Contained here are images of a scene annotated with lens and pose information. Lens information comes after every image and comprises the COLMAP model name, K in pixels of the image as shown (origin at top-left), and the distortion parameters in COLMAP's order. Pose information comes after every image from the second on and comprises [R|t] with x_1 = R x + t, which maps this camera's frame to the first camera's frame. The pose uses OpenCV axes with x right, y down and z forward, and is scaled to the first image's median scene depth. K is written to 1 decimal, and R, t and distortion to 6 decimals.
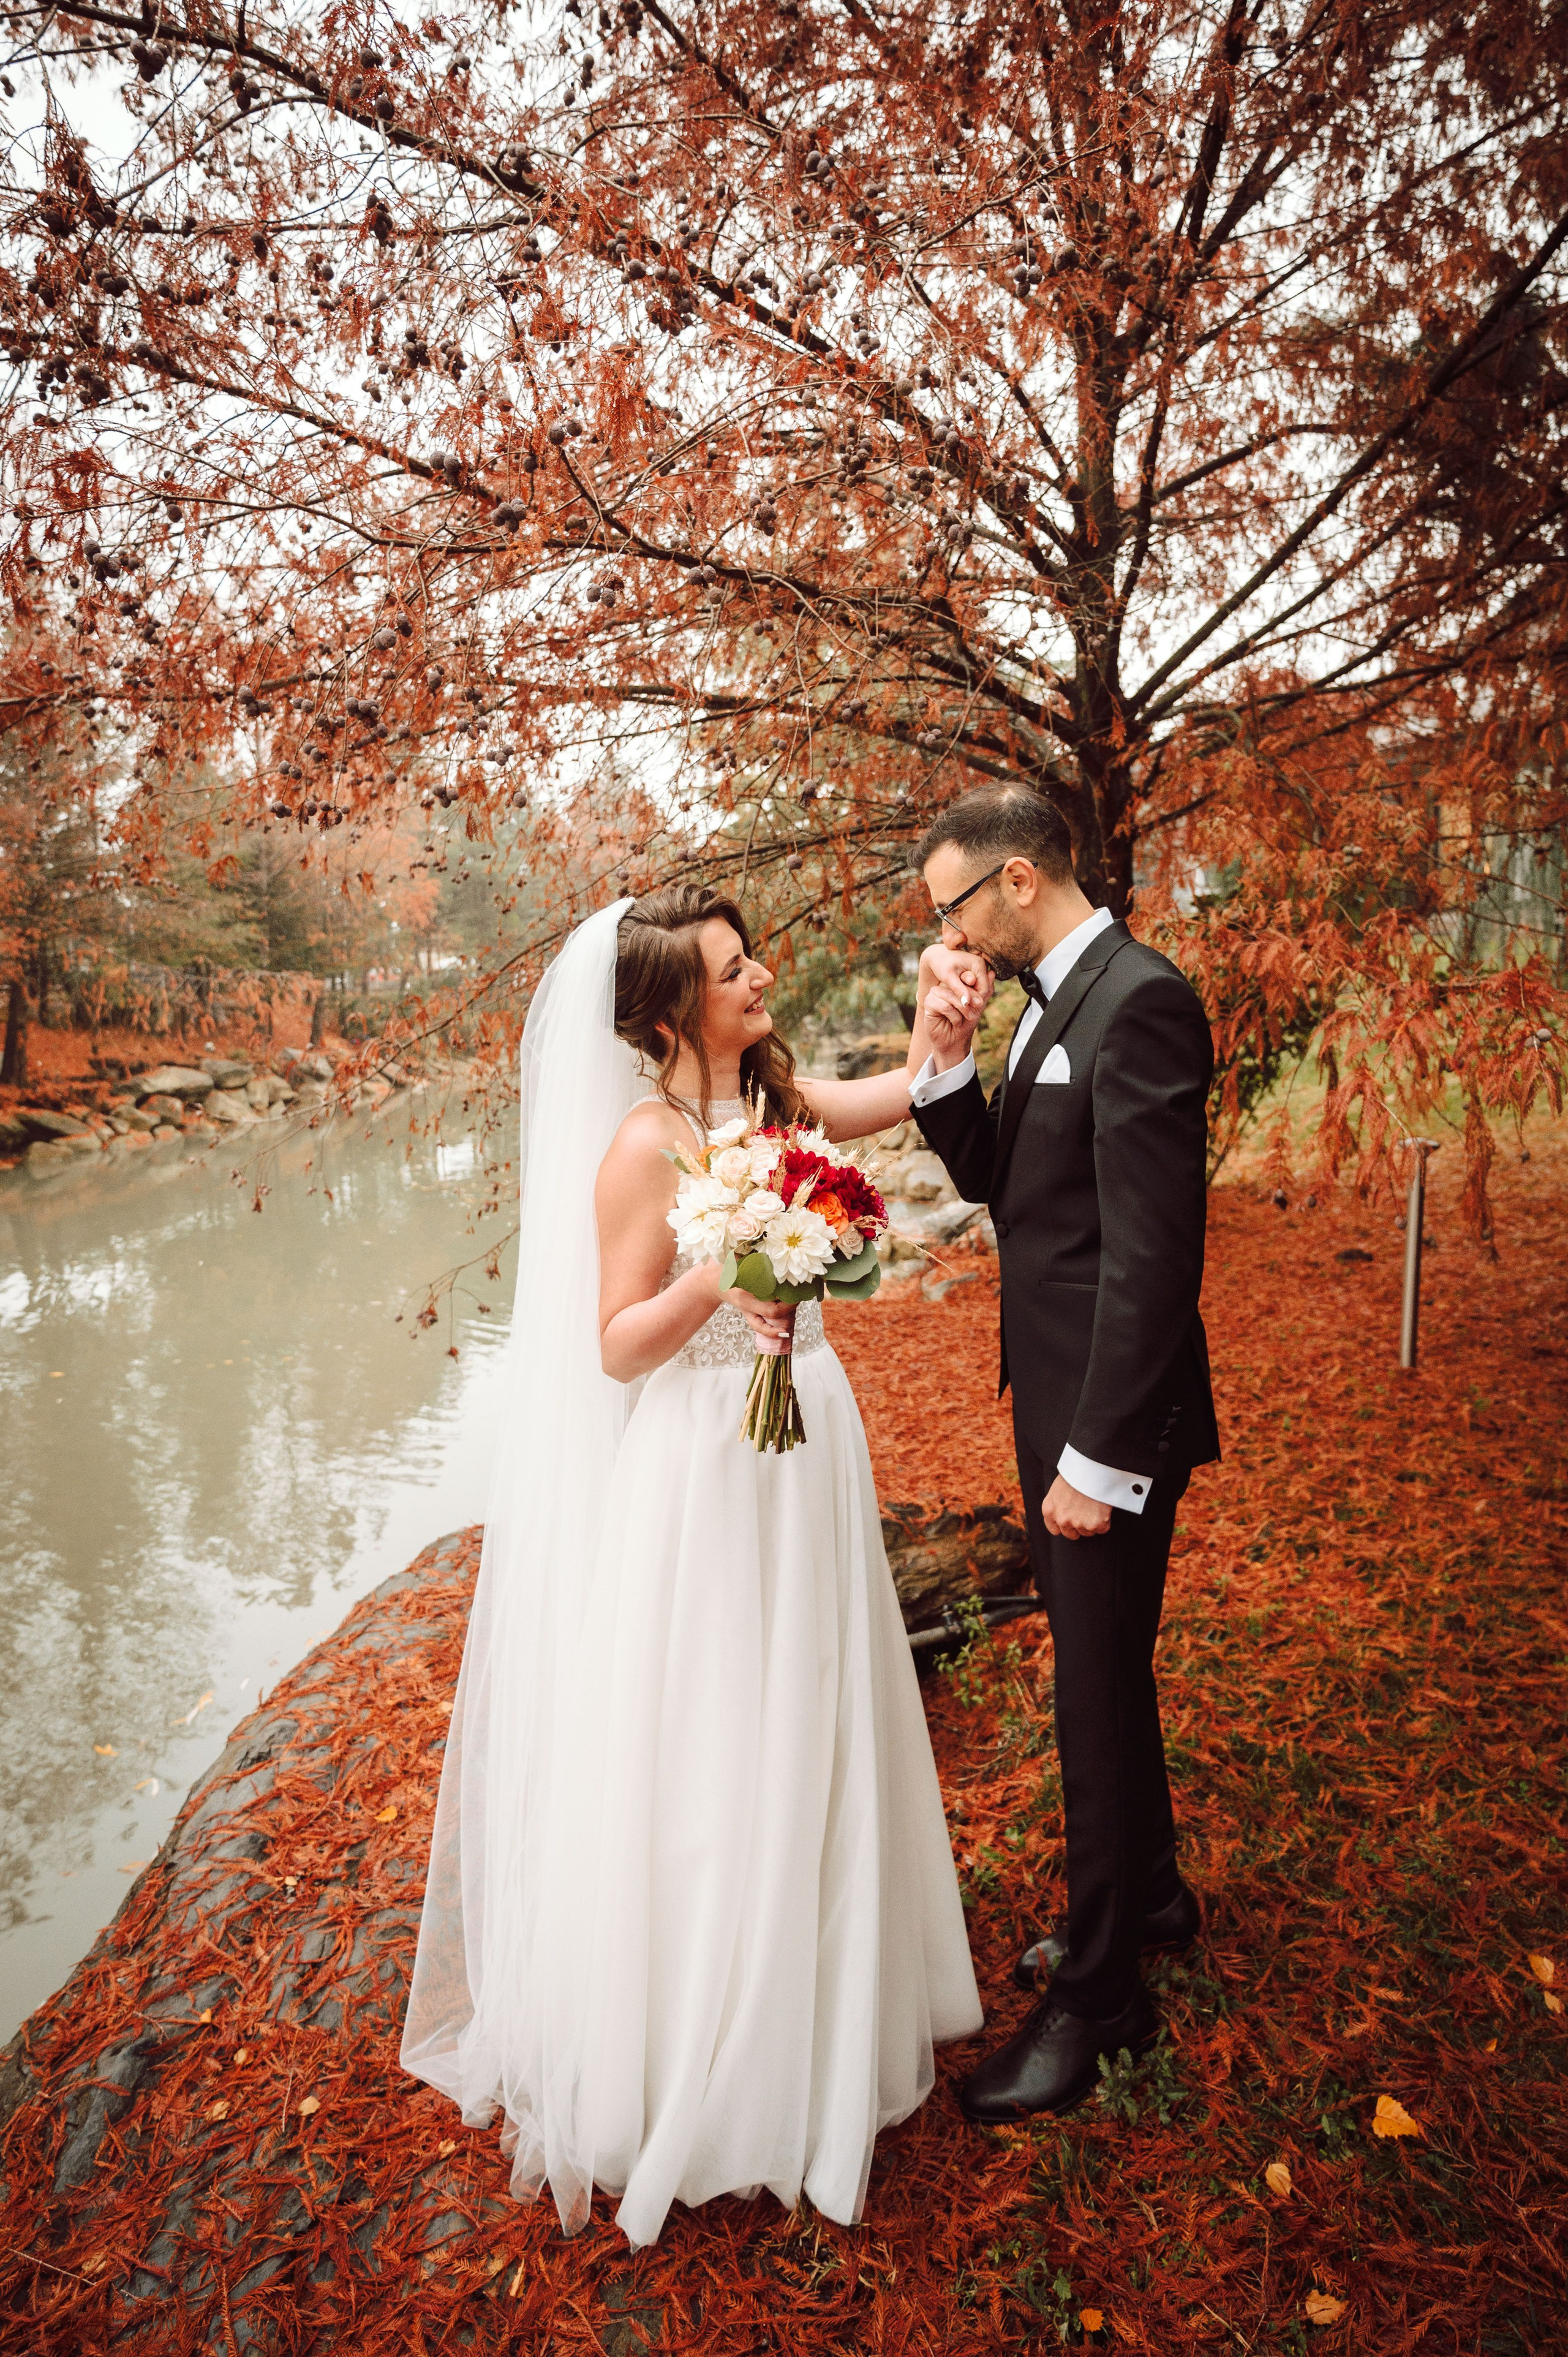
lens RADIAL K [[1189.7, 0, 788.2], [0, 1189.7, 1072.6], [0, 0, 1]] dist [-0.002064, 0.001241]
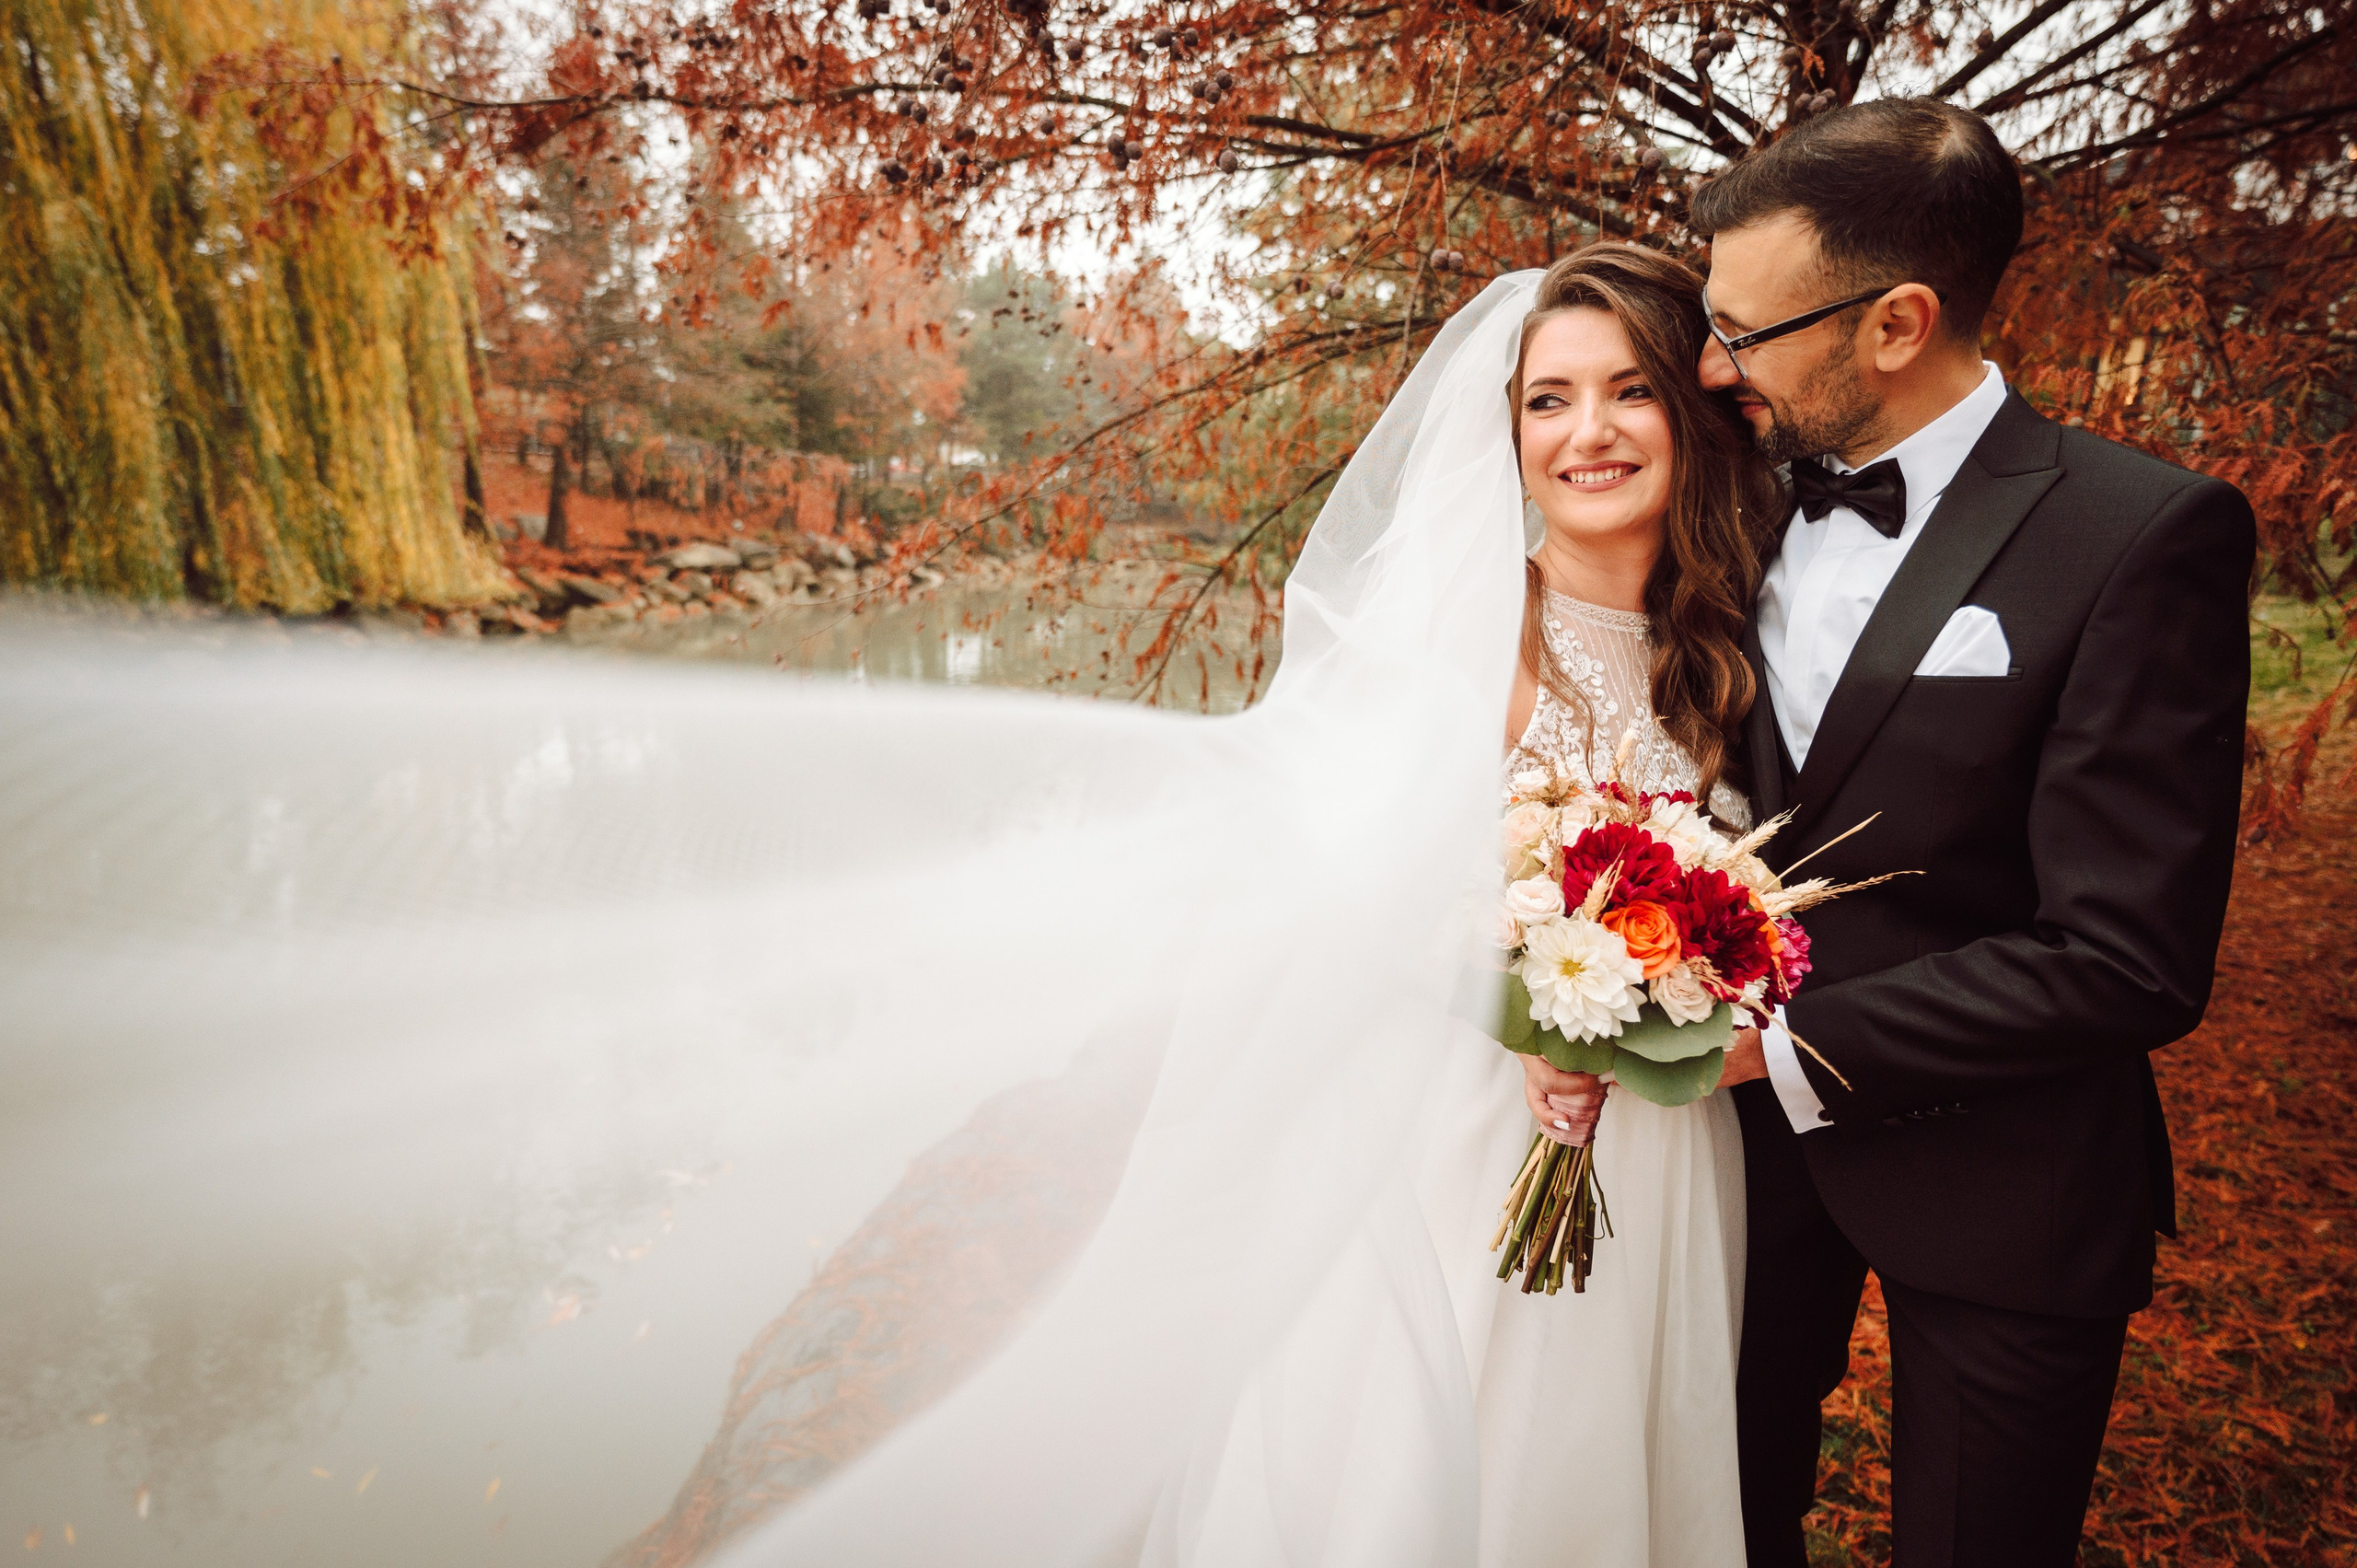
lens RADIAL K [[1140.9, 0, 1108.0], [0, 1140.9, 752.1], [0, 0, 1]] dist [0.000631, 0.000280]
pose [[0.988326, 0.094560, -0.119456, -0.125222], [-0.077161, 0.986752, 0.142709, 0.014952], [0.131368, -0.131826, 0.982530, 0.194081]]
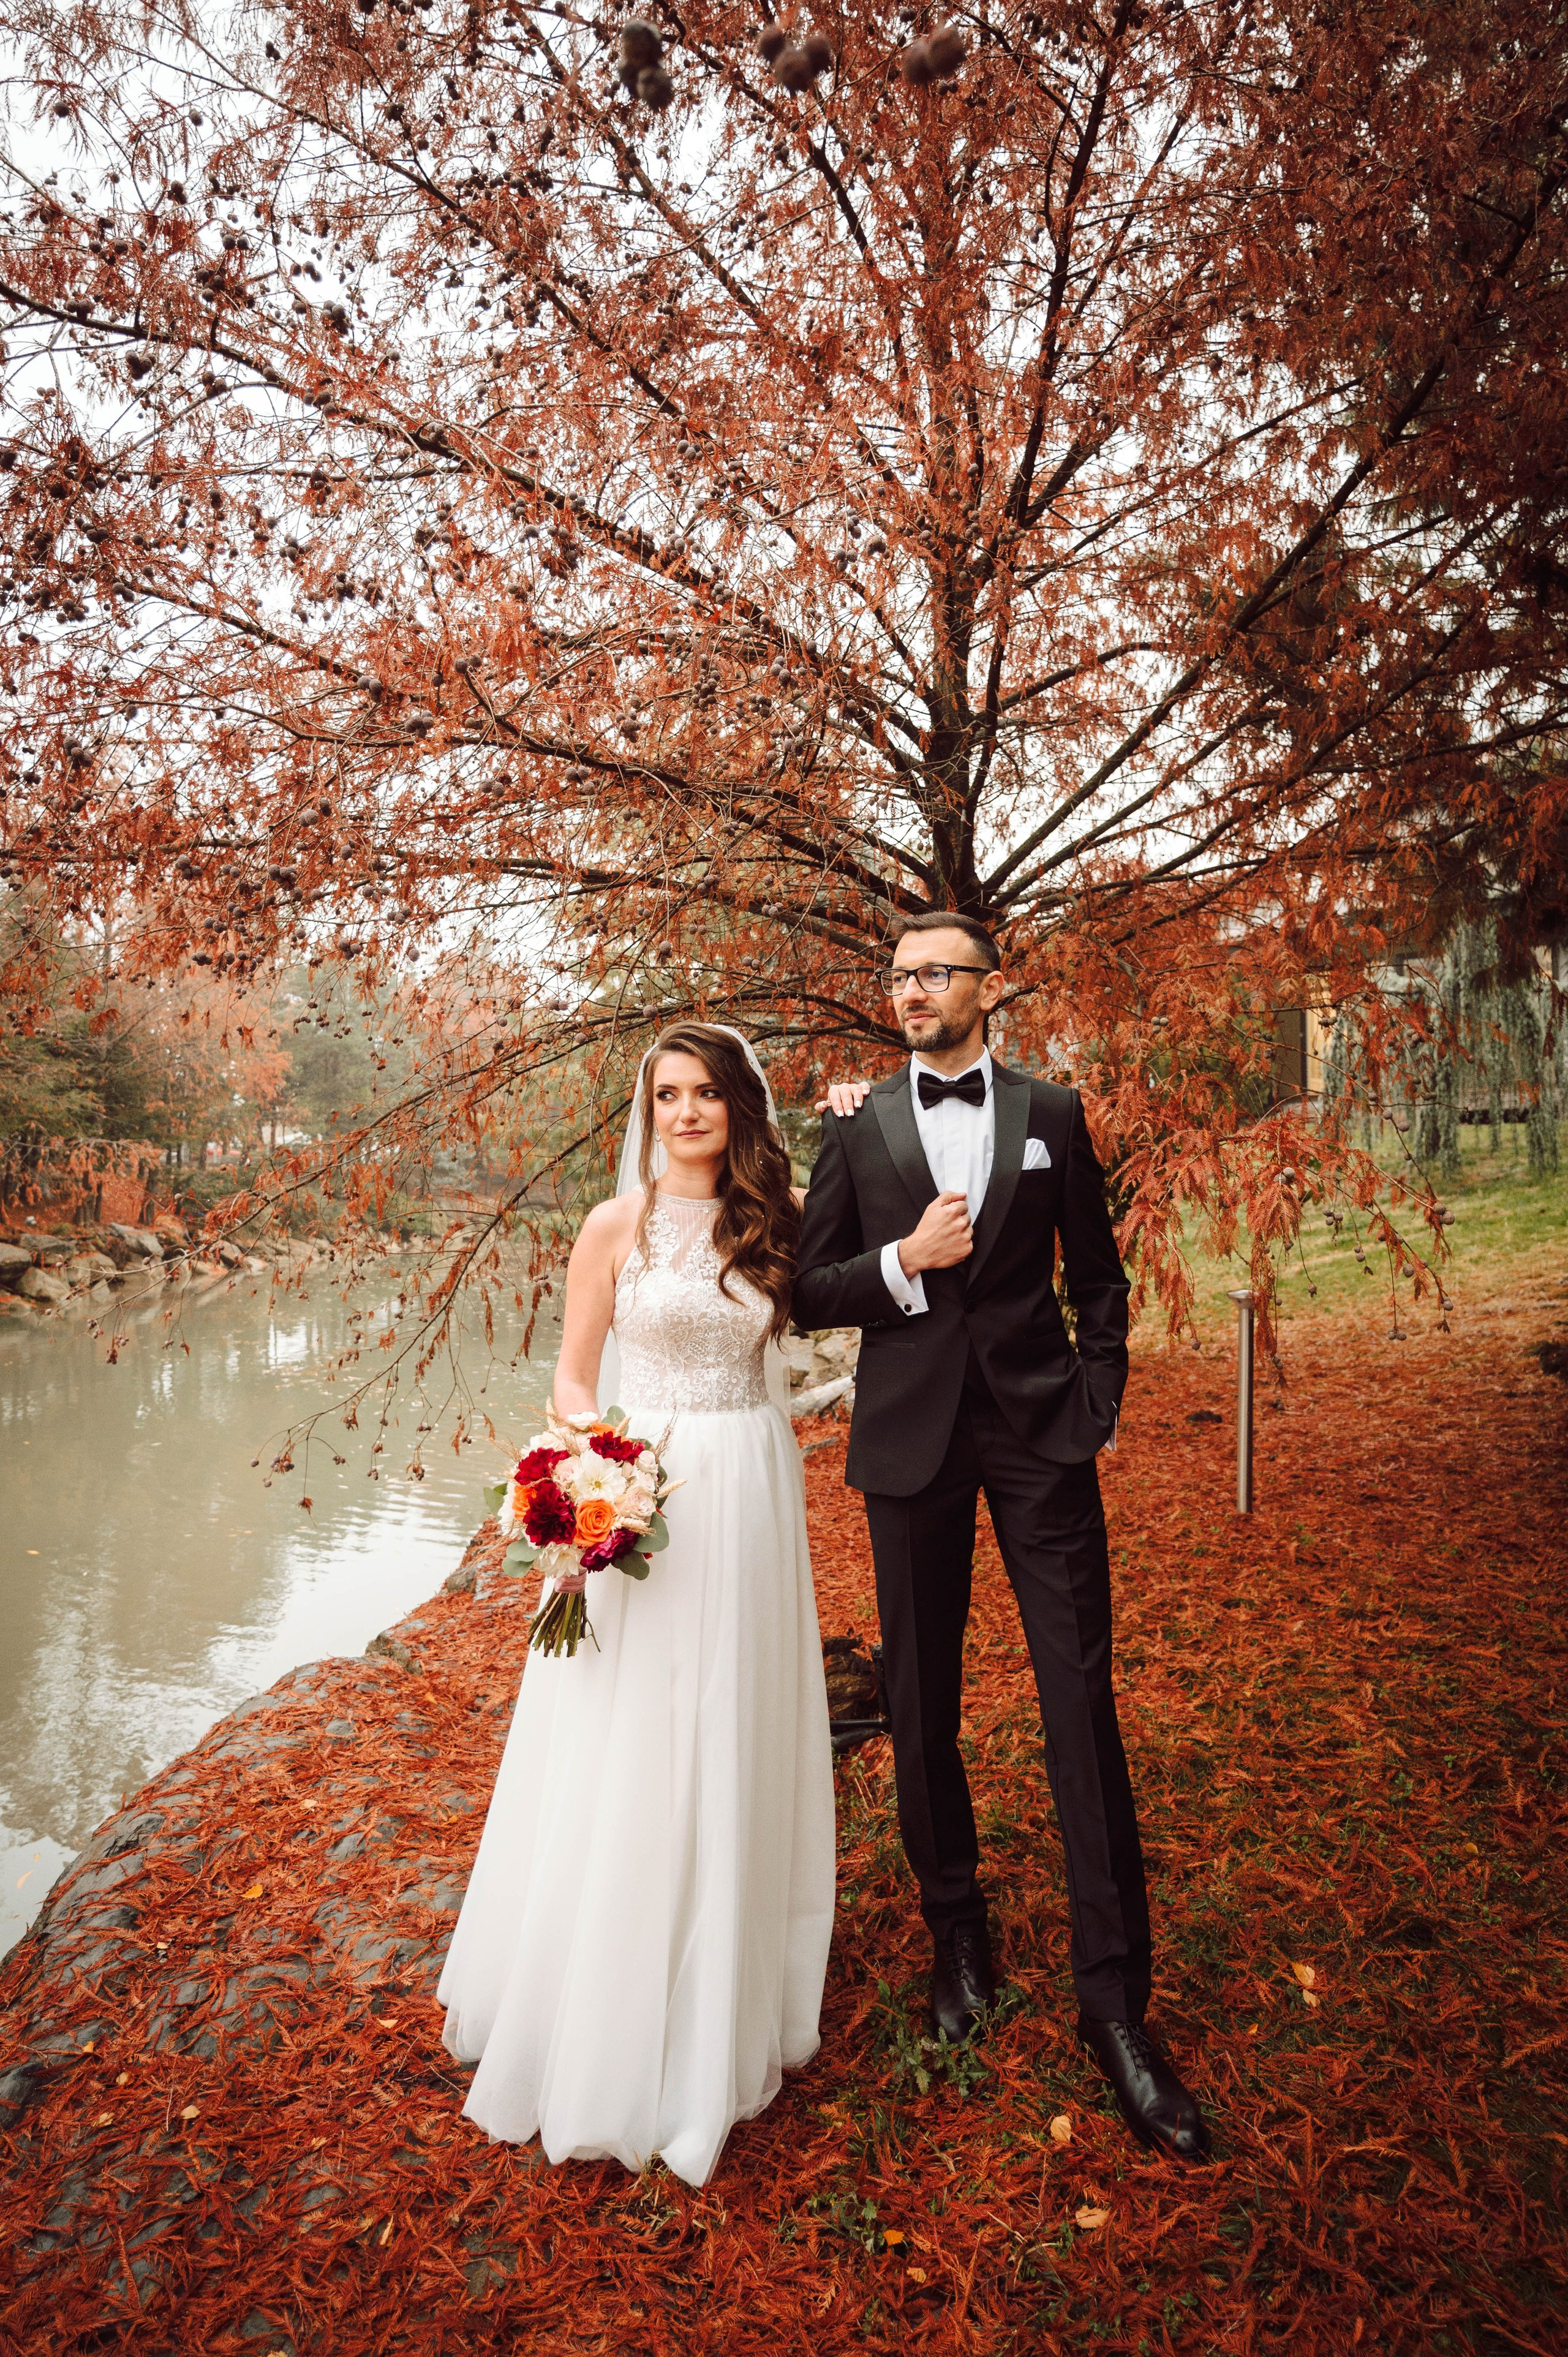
lens RADIAL K [[1304.7, 0, 738.3], [0, 1304.7, 1073.7], [0, 0, 1]] dist [-0.005330, 0.000992]
pose [[0.997873, 0.016886, 0.062957, 0.002747], [-0.006879, 0.987748, -0.155903, 0.057349], [-0.064818, 0.155138, 0.985764, -0.174566]]
